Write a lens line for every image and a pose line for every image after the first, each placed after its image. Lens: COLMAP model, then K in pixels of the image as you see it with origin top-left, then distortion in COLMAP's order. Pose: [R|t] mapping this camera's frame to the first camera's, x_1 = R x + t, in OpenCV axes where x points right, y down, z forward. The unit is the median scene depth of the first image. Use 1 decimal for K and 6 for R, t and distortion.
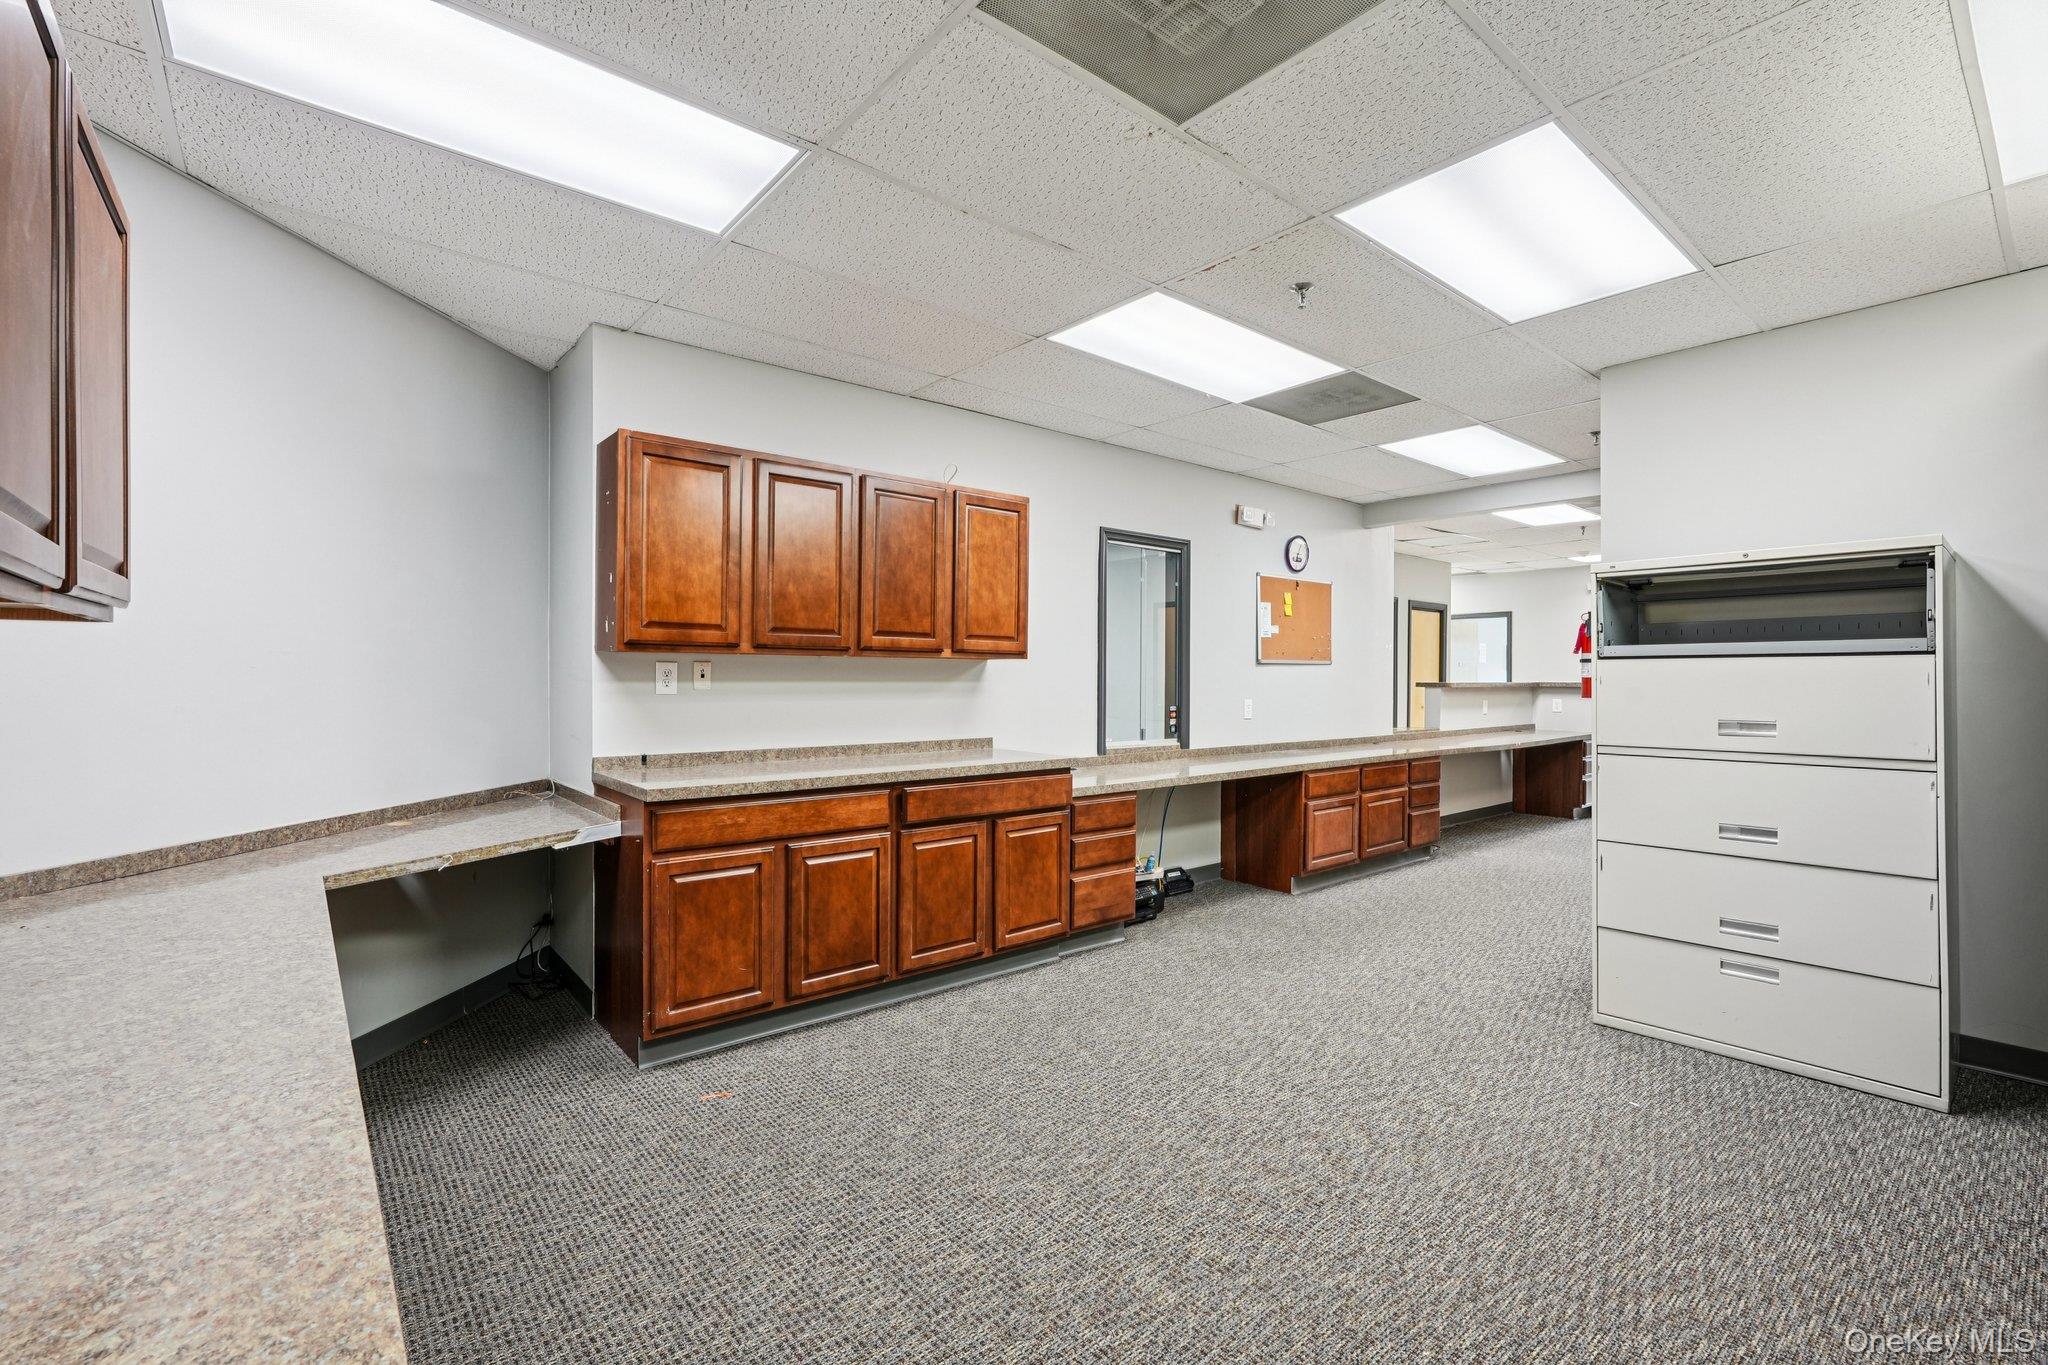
lens RADIAL K [[898.2, 0, 1034.4], [0, 898.2, 670.3], [0, 0, 1]] dist [-0.014338, 0.007653]
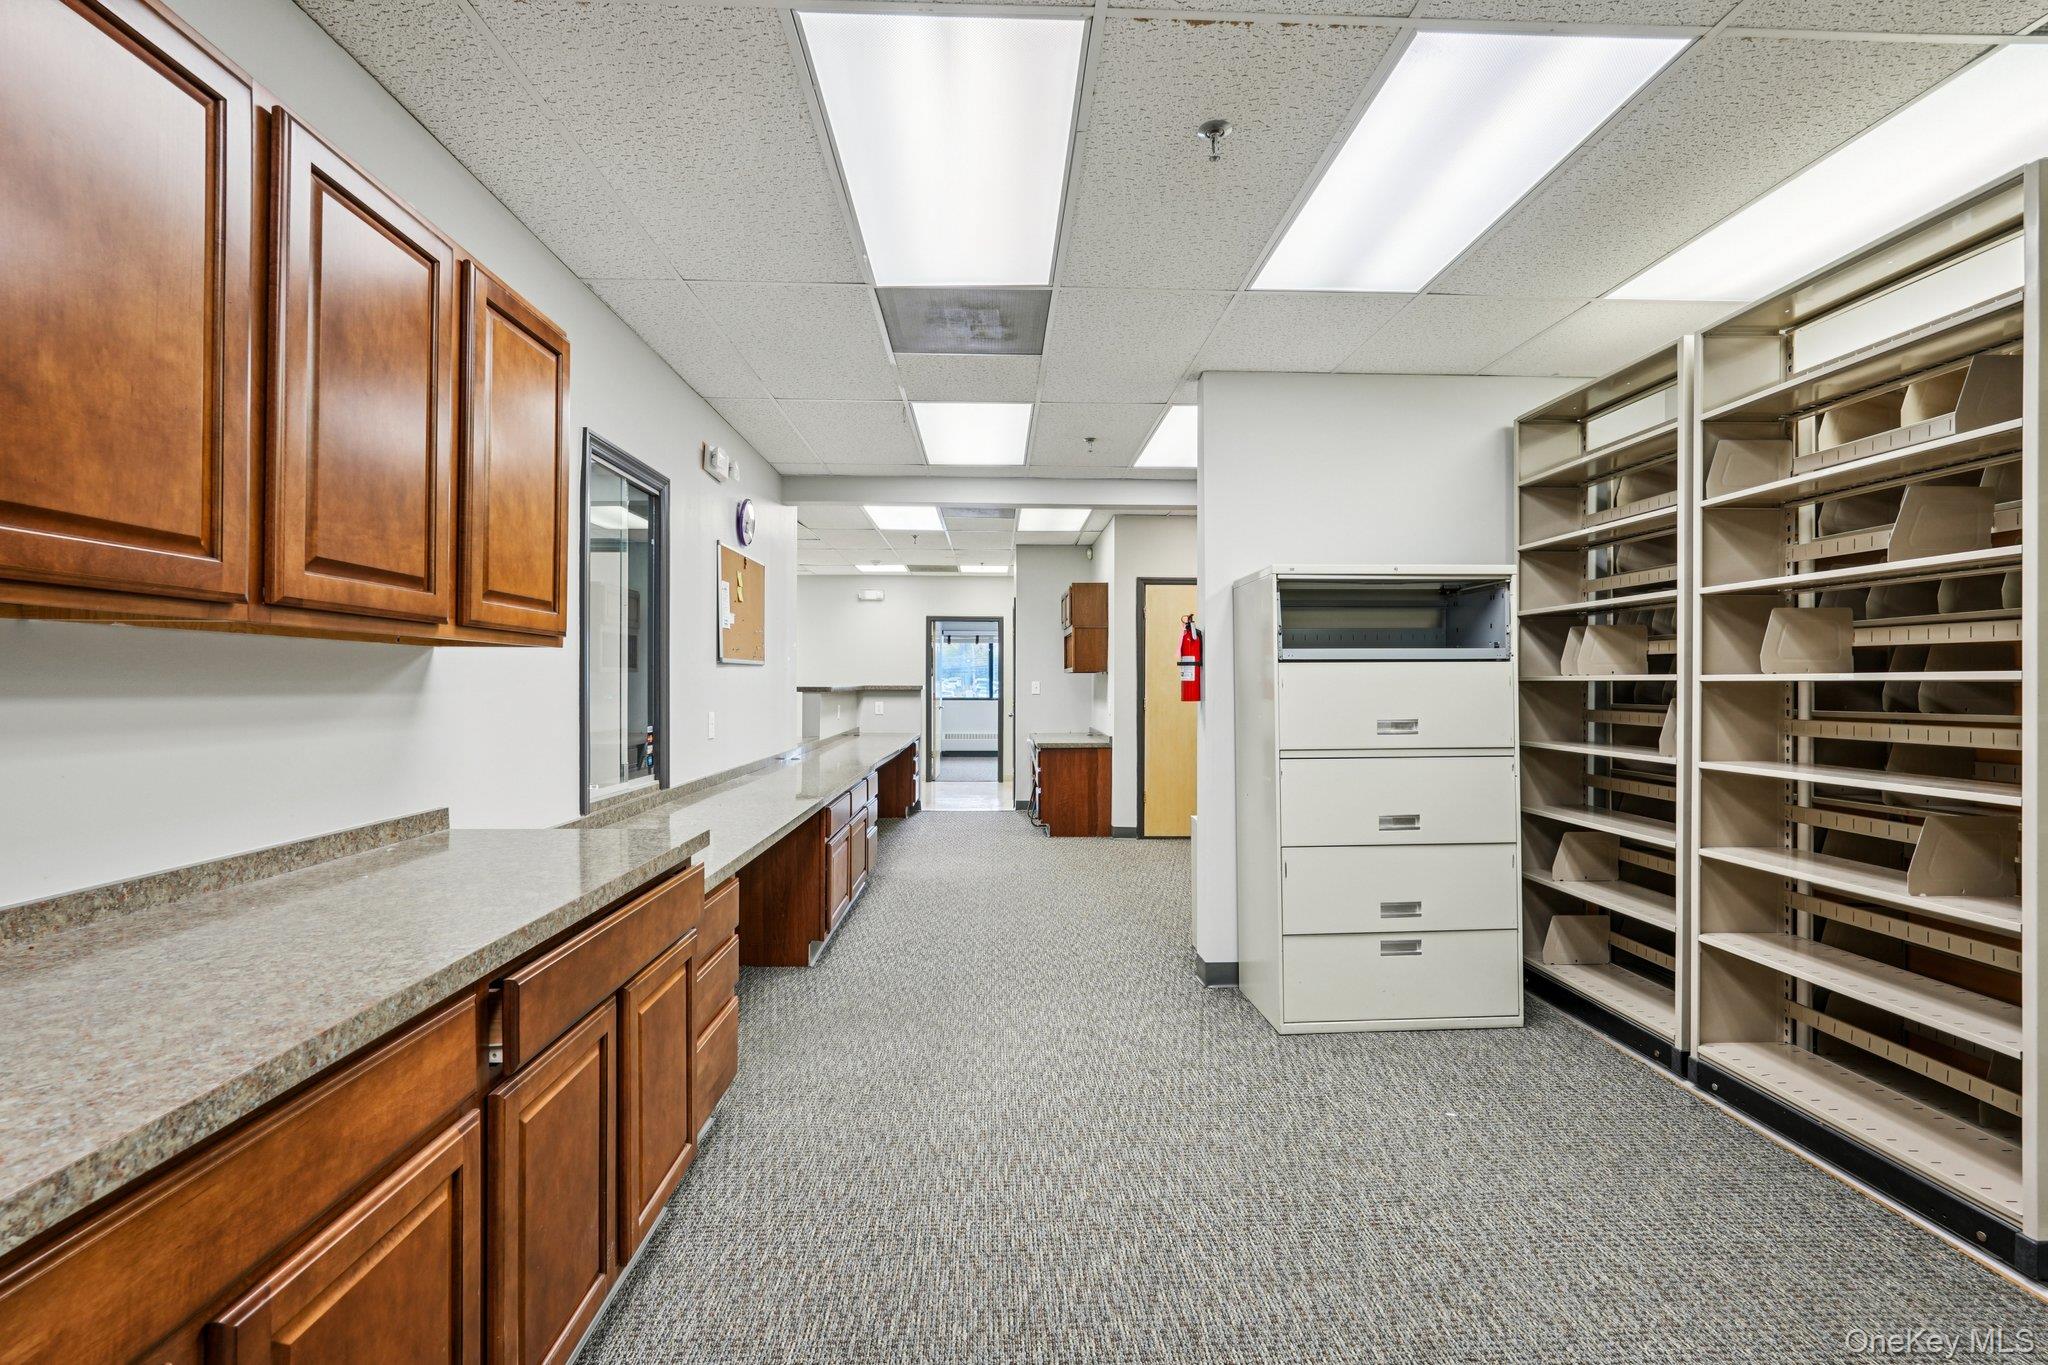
lens RADIAL K [[898.2, 0, 1024.8], [0, 898.2, 676.4], [0, 0, 1]] dist [-0.014338, 0.007653]
pose [[0.616734, 0.001434, 0.787171, -0.318509], [-0.003708, 0.999993, 0.001083, 0.003222], [-0.787163, -0.003587, 0.616734, 0.619227]]
